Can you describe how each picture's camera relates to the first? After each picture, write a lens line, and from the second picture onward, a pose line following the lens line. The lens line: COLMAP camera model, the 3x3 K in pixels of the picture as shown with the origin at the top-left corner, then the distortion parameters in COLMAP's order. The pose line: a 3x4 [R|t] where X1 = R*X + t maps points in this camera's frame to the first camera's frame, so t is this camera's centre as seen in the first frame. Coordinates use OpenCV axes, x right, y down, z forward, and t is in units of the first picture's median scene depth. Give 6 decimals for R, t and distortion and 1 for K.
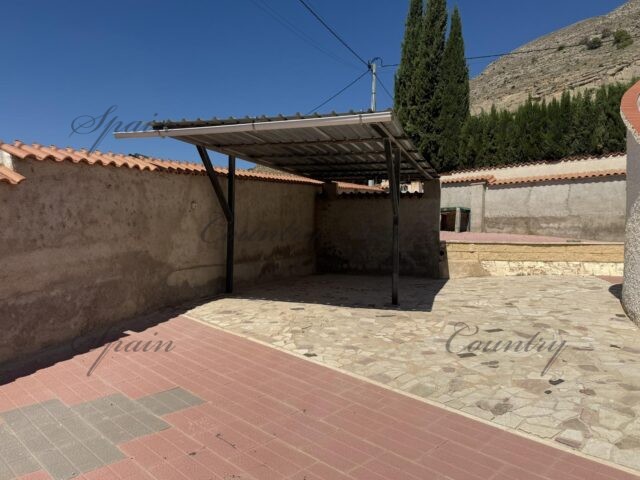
lens RADIAL K [[503.1, 0, 320.0], [0, 503.1, 240.0], [0, 0, 1]] dist [0.076816, -0.177626]
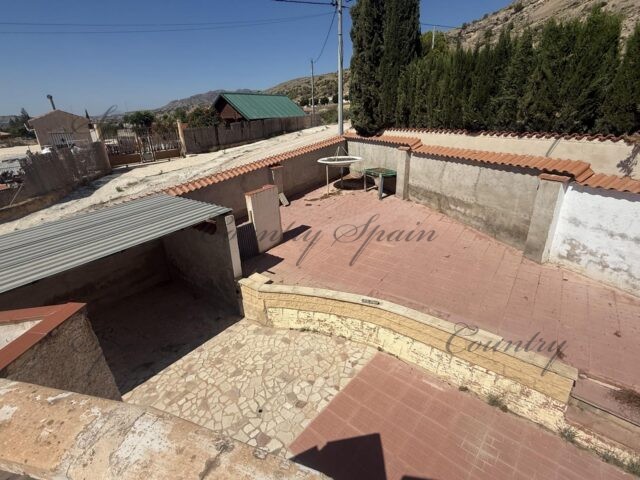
lens RADIAL K [[317.7, 0, 320.0], [0, 317.7, 240.0], [0, 0, 1]] dist [-0.000355, 0.000067]
pose [[0.938365, 0.077937, -0.336744, 0.590011], [0.055805, 0.927304, 0.370126, -0.283106], [0.341110, -0.366105, 0.865801, 0.568836]]
